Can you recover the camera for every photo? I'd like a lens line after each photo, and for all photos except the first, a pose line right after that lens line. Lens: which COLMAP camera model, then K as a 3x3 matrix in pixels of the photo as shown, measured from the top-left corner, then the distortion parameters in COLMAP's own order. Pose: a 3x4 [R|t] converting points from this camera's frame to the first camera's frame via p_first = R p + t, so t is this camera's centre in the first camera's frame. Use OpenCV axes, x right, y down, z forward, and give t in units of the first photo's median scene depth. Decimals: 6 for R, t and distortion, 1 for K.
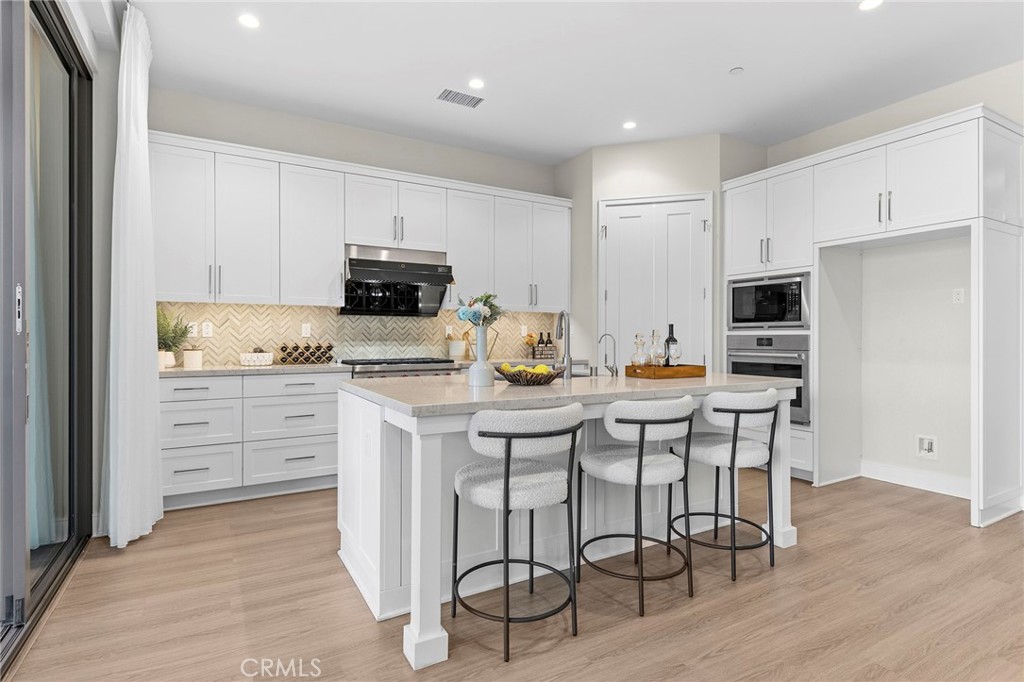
lens RADIAL K [[526.2, 0, 507.8], [0, 526.2, 329.6], [0, 0, 1]] dist [0.008429, -0.005022]
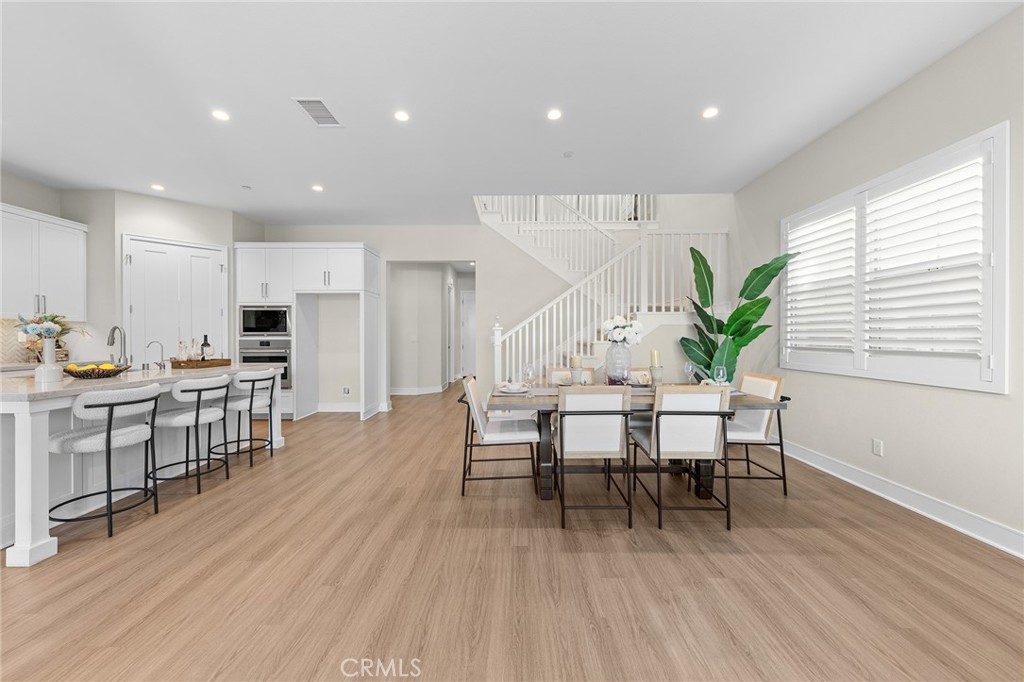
lens RADIAL K [[369.2, 0, 511.7], [0, 369.2, 343.0], [0, 0, 1]] dist [0.003659, -0.002502]
pose [[0.493445, -0.016993, 0.869611, -0.184414], [-0.010452, 0.999621, 0.025465, -0.020040], [-0.869714, -0.021655, 0.493080, -0.332091]]
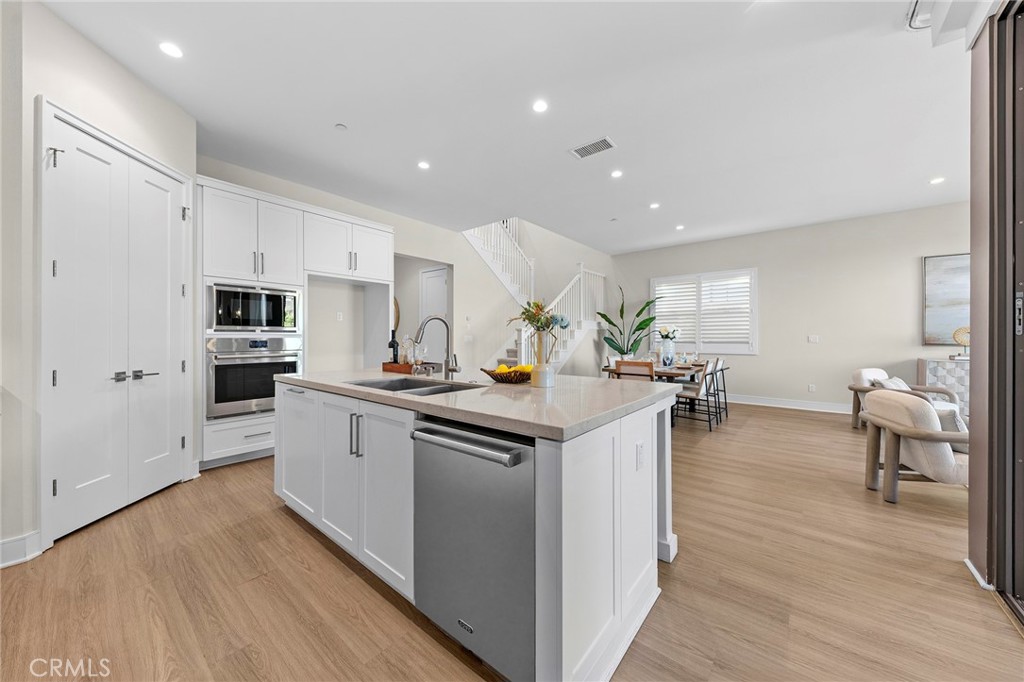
lens RADIAL K [[369.2, 0, 512.6], [0, 369.2, 340.2], [0, 0, 1]] dist [0.003659, -0.002502]
pose [[-0.382968, -0.004049, 0.923753, -0.502009], [-0.013715, 0.999905, -0.001303, 0.009019], [-0.923660, -0.013169, -0.382988, 0.890690]]
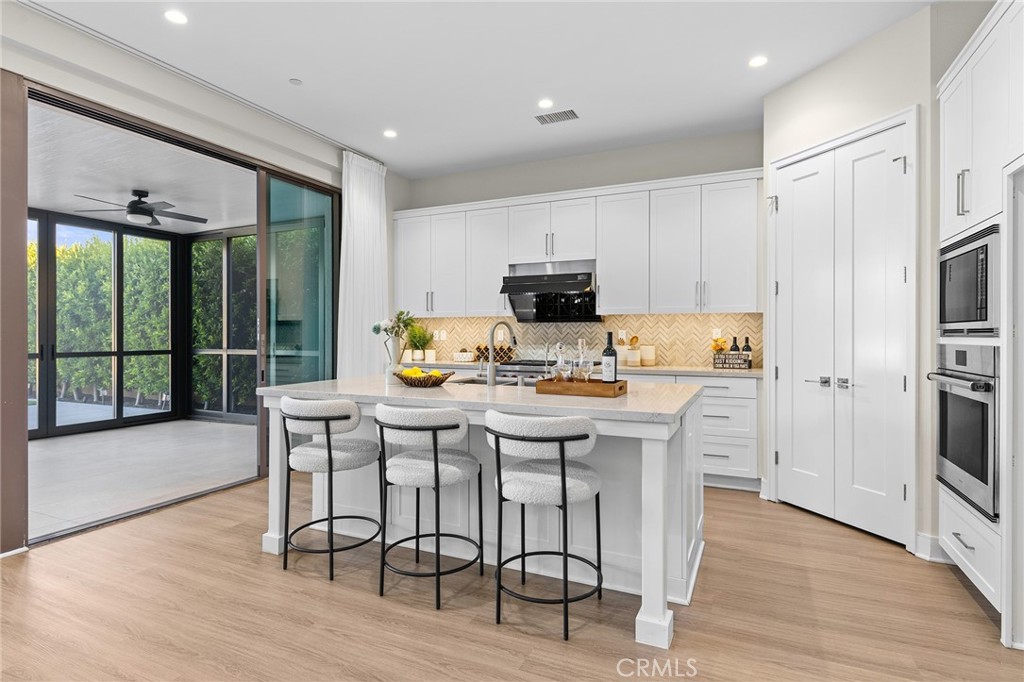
lens RADIAL K [[526.2, 0, 502.4], [0, 526.2, 327.2], [0, 0, 1]] dist [0.008429, -0.005022]
pose [[0.576797, -0.011650, -0.816805, 0.739975], [0.010836, 0.999919, -0.006609, -0.011243], [0.816816, -0.005039, 0.576877, 0.317254]]
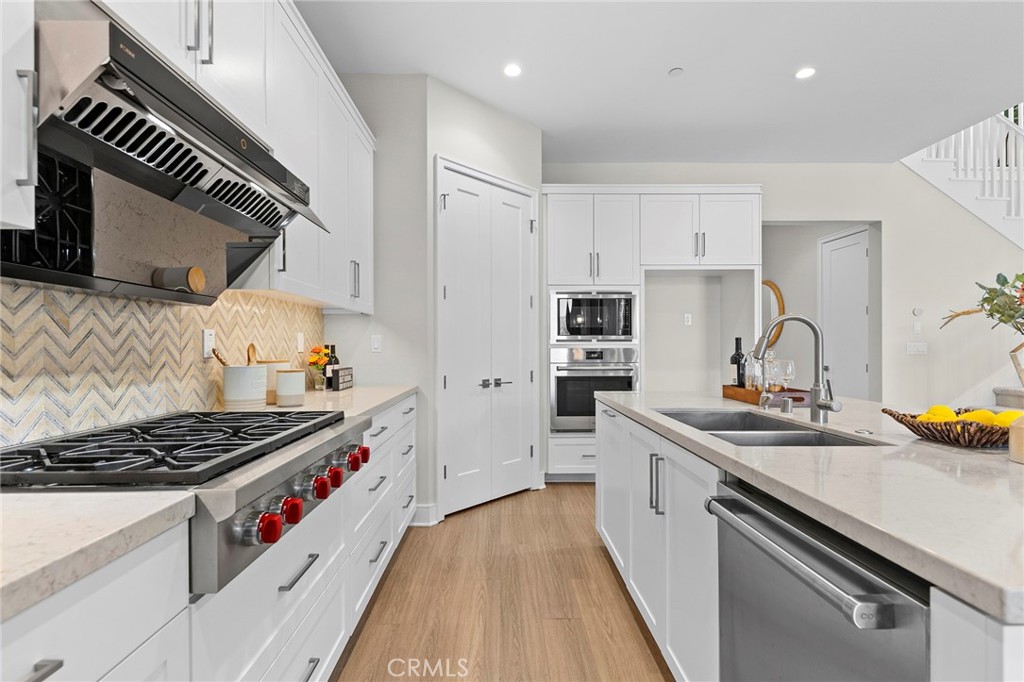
lens RADIAL K [[479.6, 0, 511.4], [0, 479.6, 346.6], [0, 0, 1]] dist [0.017151, -0.004194]
pose [[0.466105, -0.003377, 0.884723, -0.449993], [-0.010394, 0.999903, 0.009293, 0.000158], [-0.884669, -0.013527, 0.466024, 0.797840]]
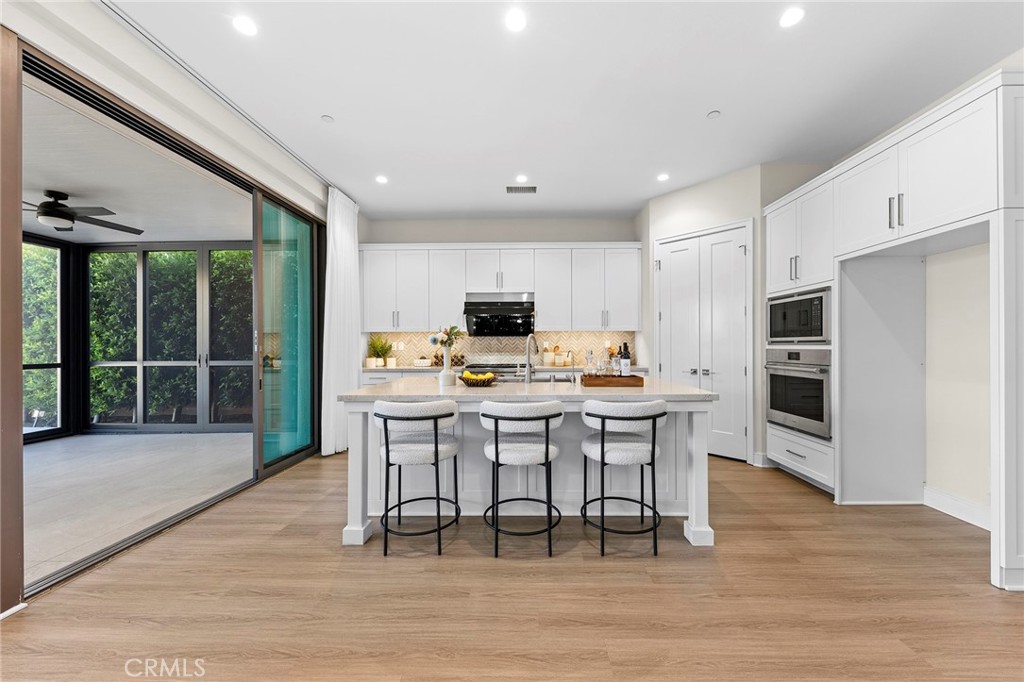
lens RADIAL K [[369.2, 0, 519.7], [0, 369.2, 339.5], [0, 0, 1]] dist [0.003659, -0.002502]
pose [[0.860574, -0.011739, -0.509191, 0.440362], [0.011251, 0.999929, -0.004037, -0.013620], [0.509202, -0.002254, 0.860644, 0.106823]]
